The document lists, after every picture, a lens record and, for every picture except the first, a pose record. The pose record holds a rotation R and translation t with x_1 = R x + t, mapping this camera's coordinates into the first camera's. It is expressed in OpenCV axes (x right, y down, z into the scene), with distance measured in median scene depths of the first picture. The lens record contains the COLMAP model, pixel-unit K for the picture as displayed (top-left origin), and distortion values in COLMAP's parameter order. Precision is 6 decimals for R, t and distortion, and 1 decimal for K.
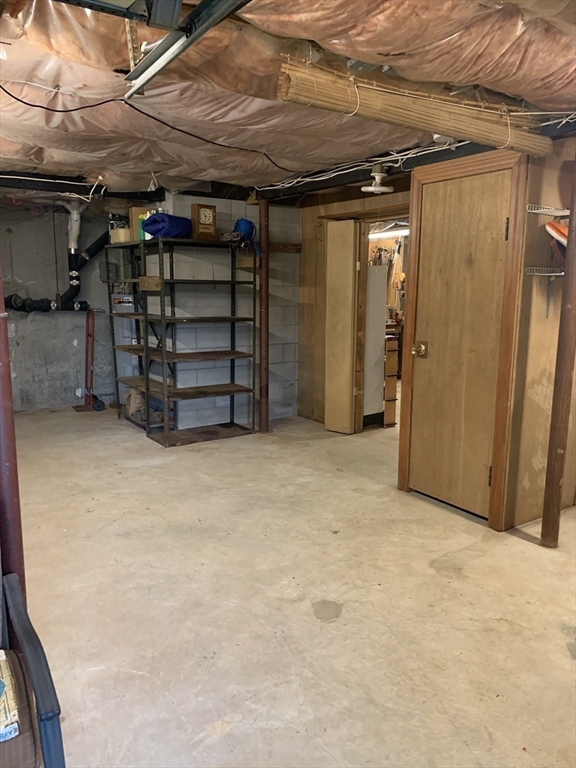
lens RADIAL K [[580.2, 0, 287.5], [0, 580.2, 384.0], [0, 0, 1]] dist [0.027876, -0.032297]
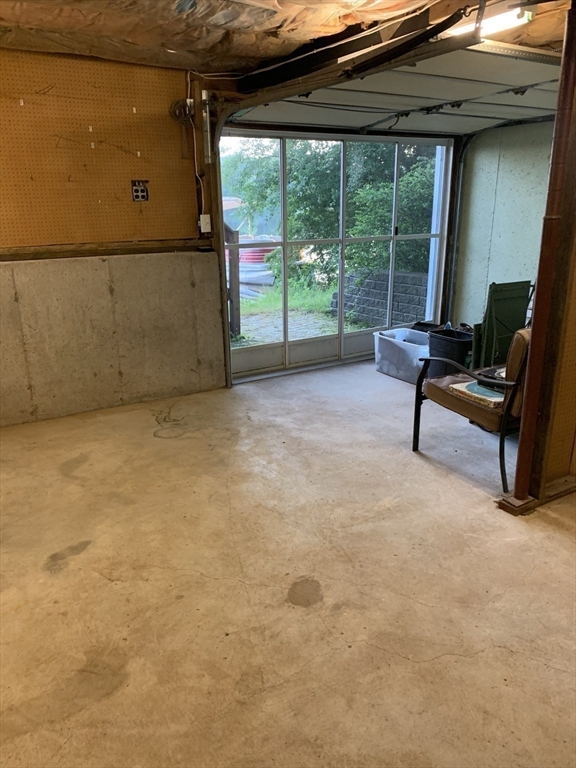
lens RADIAL K [[580.2, 0, 289.3], [0, 580.2, 384.3], [0, 0, 1]] dist [0.027876, -0.032297]
pose [[-0.999727, -0.006841, 0.022357, 0.073359], [0.004154, 0.889037, 0.457816, -0.266995], [-0.023008, 0.457784, -0.888766, 1.591279]]
